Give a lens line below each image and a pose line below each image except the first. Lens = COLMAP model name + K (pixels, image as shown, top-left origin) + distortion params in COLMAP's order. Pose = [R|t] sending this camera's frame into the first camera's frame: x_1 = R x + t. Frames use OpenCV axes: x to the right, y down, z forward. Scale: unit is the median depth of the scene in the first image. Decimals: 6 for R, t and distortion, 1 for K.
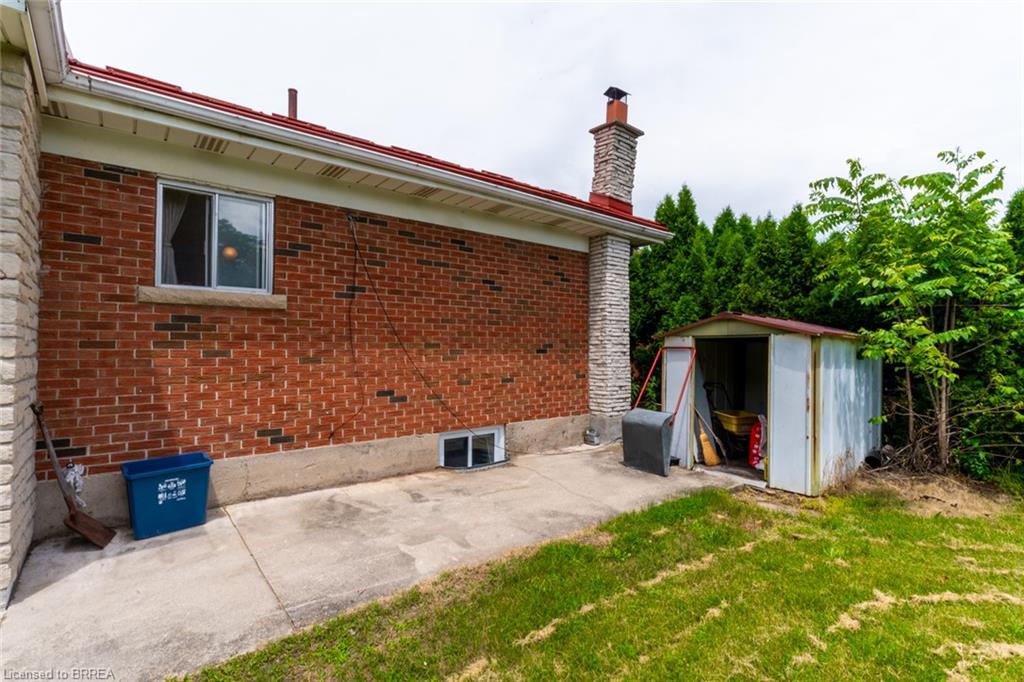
lens RADIAL K [[483.8, 0, 511.4], [0, 483.8, 340.8], [0, 0, 1]] dist [0.005383, 0.000656]
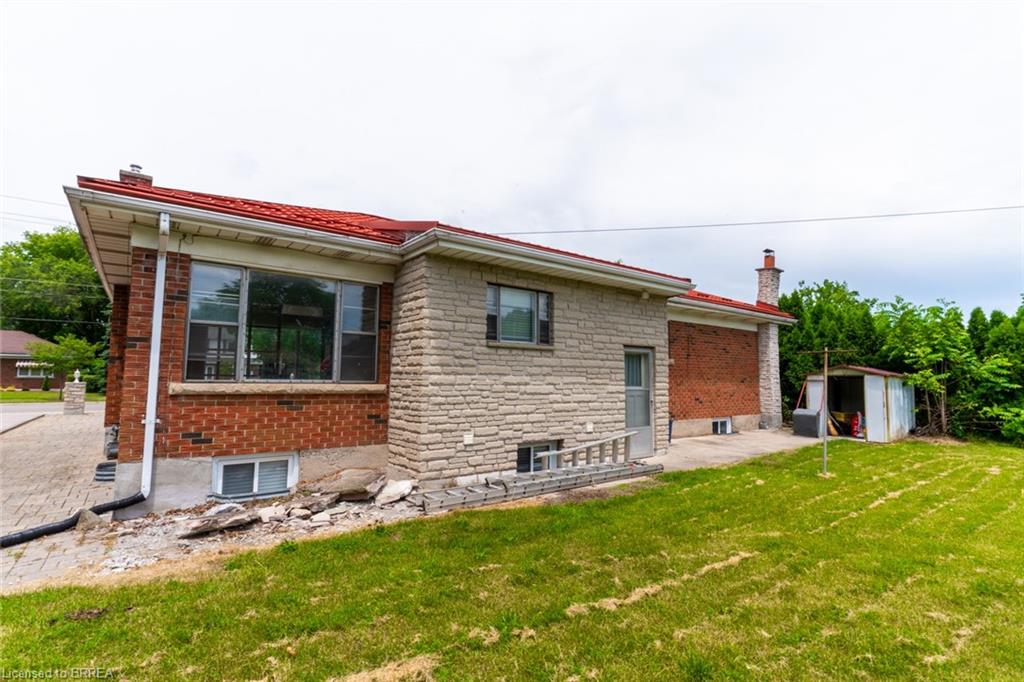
lens RADIAL K [[478.2, 0, 508.8], [0, 478.2, 344.7], [0, 0, 1]] dist [0.001411, -0.000101]
pose [[0.999447, 0.002051, -0.033174, -1.029143], [-0.003881, 0.998469, -0.055183, -0.023415], [0.033010, 0.055281, 0.997925, -1.269360]]
